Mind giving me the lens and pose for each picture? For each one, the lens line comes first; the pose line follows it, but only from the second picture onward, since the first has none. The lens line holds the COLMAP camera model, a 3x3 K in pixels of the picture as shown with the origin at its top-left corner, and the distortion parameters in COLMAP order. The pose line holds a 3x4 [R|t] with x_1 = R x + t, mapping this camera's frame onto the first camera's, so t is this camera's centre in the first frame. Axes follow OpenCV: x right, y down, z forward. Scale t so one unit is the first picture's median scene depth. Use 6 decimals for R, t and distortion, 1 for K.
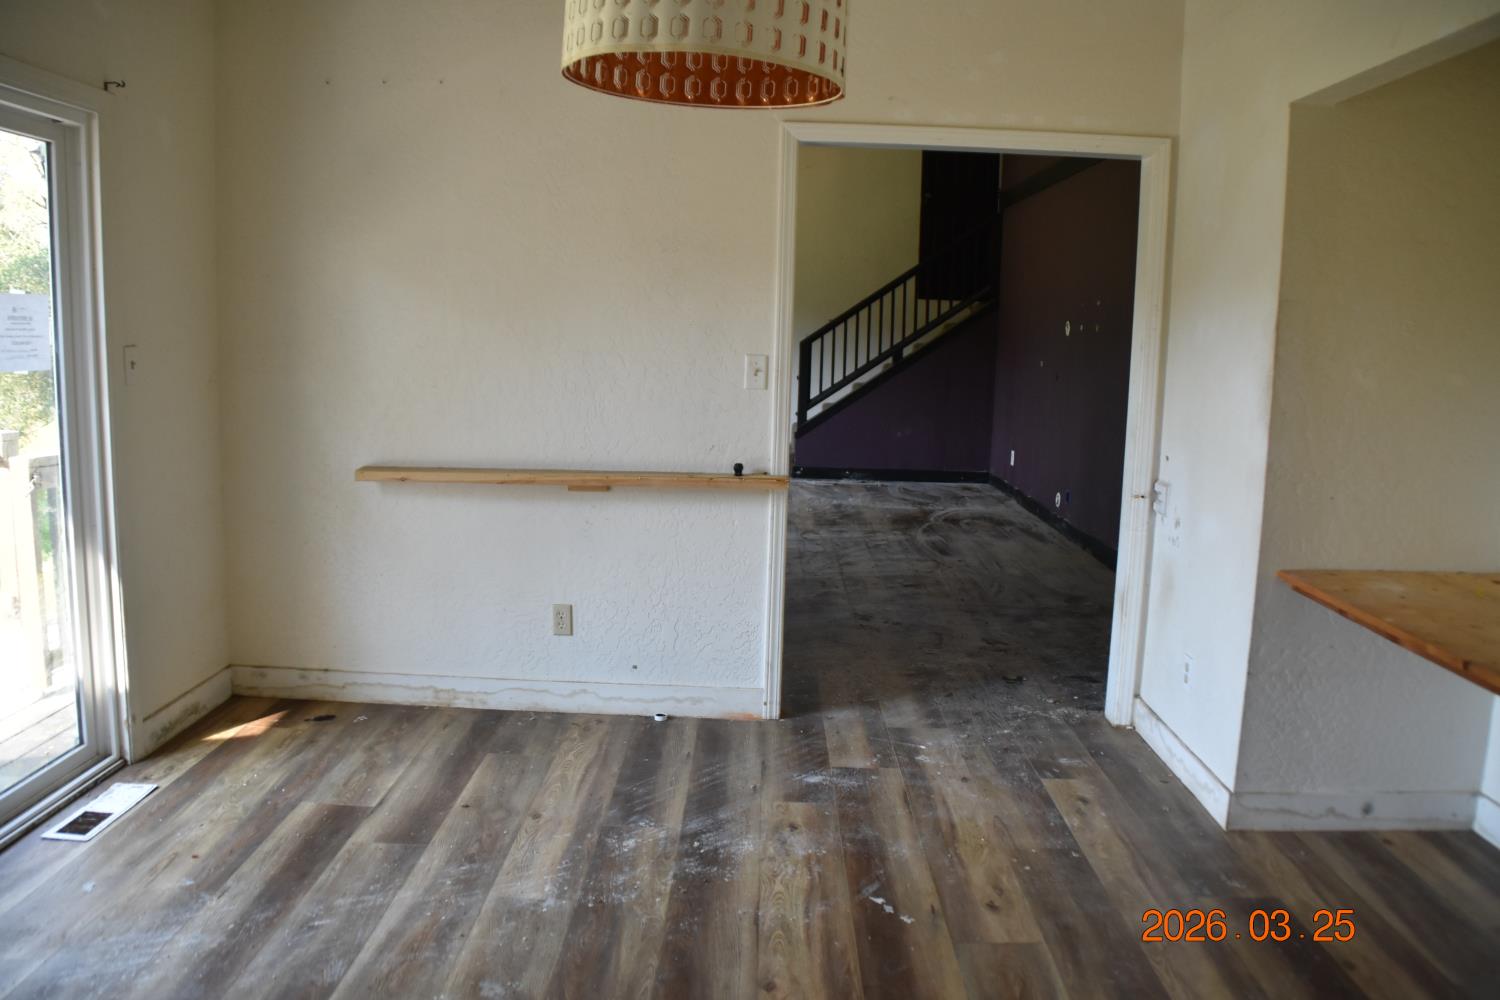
lens RADIAL K [[1184.9, 0, 742.3], [0, 1184.9, 491.8], [0, 0, 1]] dist [-0.174100, 0.126004]
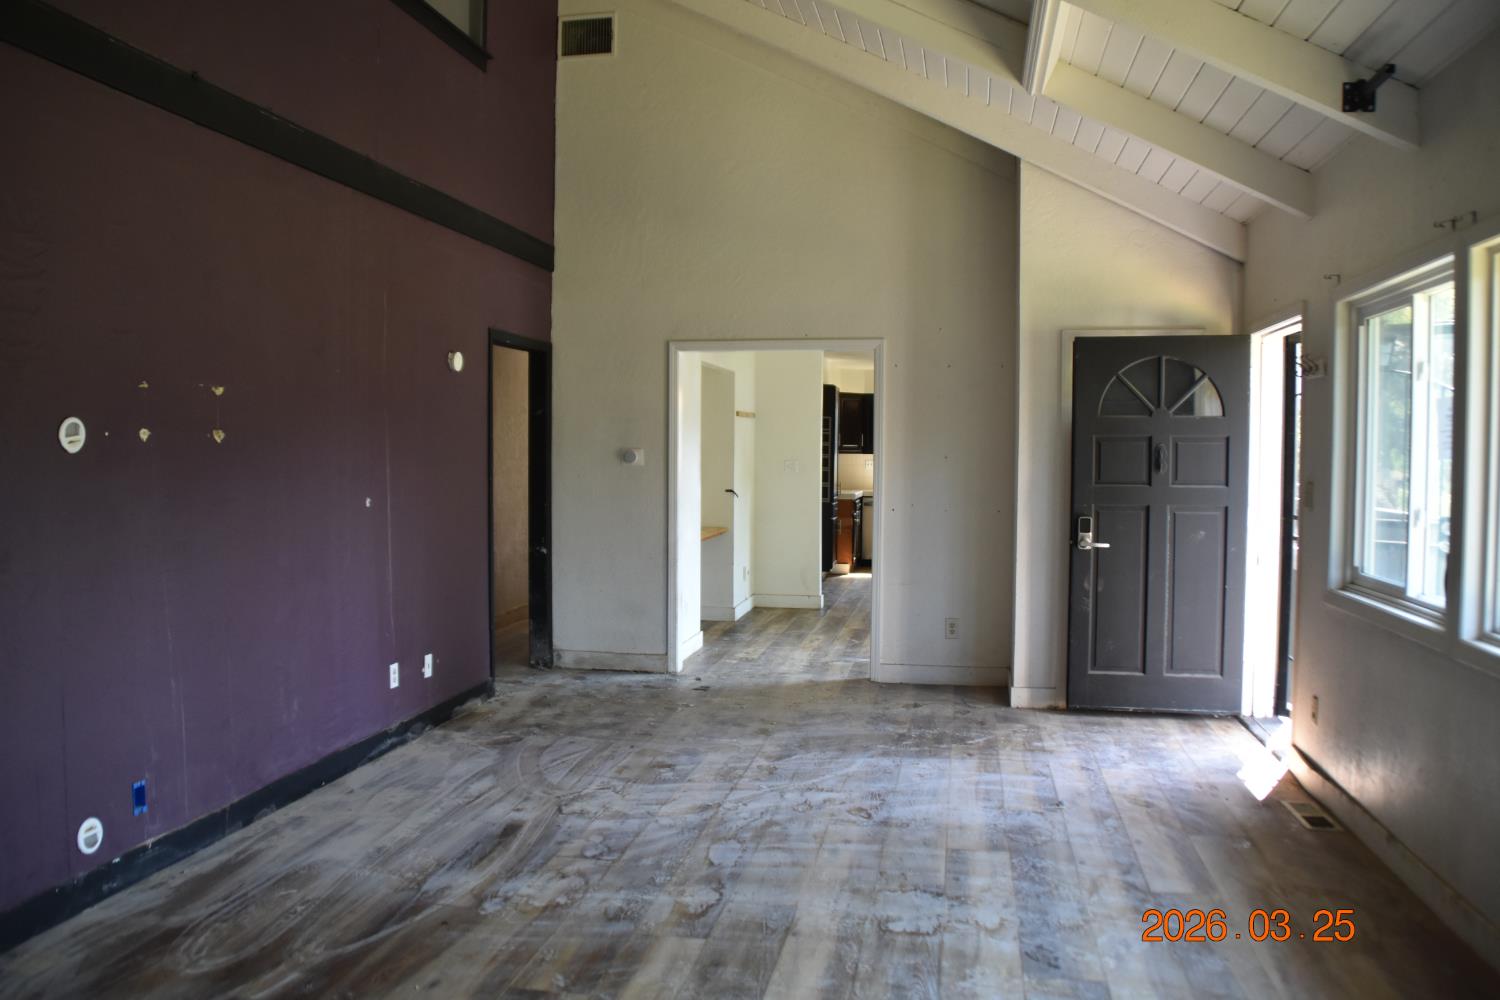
lens RADIAL K [[1184.9, 0, 742.3], [0, 1184.9, 491.8], [0, 0, 1]] dist [-0.174100, 0.126004]
pose [[-0.985511, -0.036953, 0.165537, -0.020197], [-0.006859, 0.983863, 0.178791, -0.147282], [-0.169473, 0.175065, -0.969861, 1.030905]]
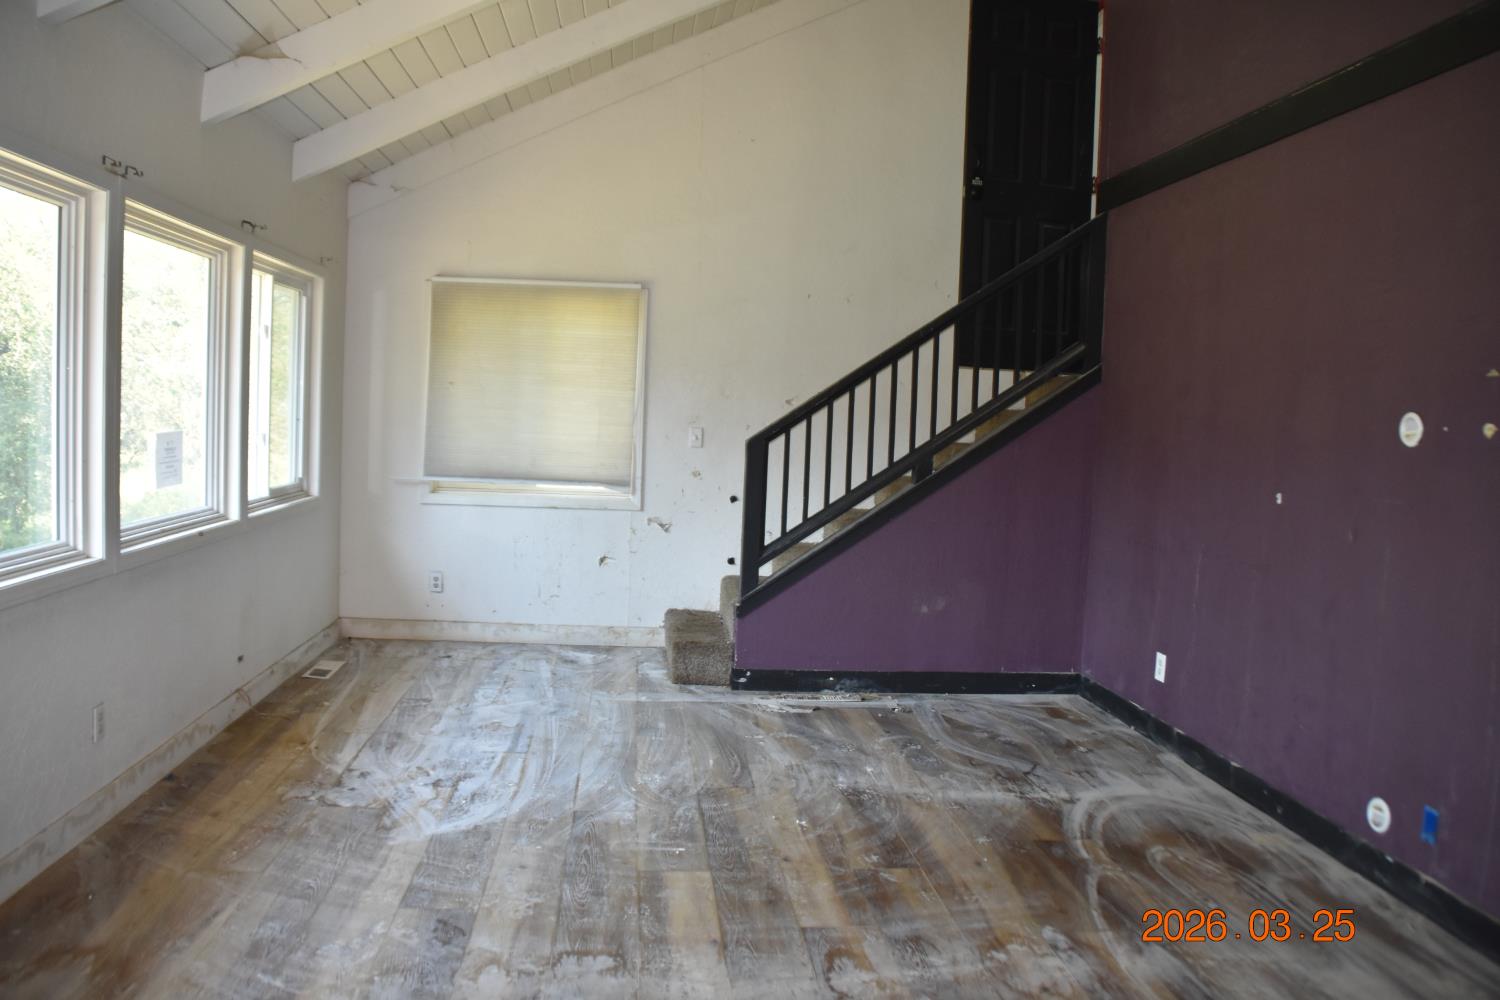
lens RADIAL K [[1184.9, 0, 742.3], [0, 1184.9, 491.8], [0, 0, 1]] dist [-0.174100, 0.126004]
pose [[0.994258, 0.009284, 0.106606, -0.011510], [-0.001905, 0.997607, -0.069115, -0.065770], [-0.106992, 0.068515, 0.991896, 0.461374]]
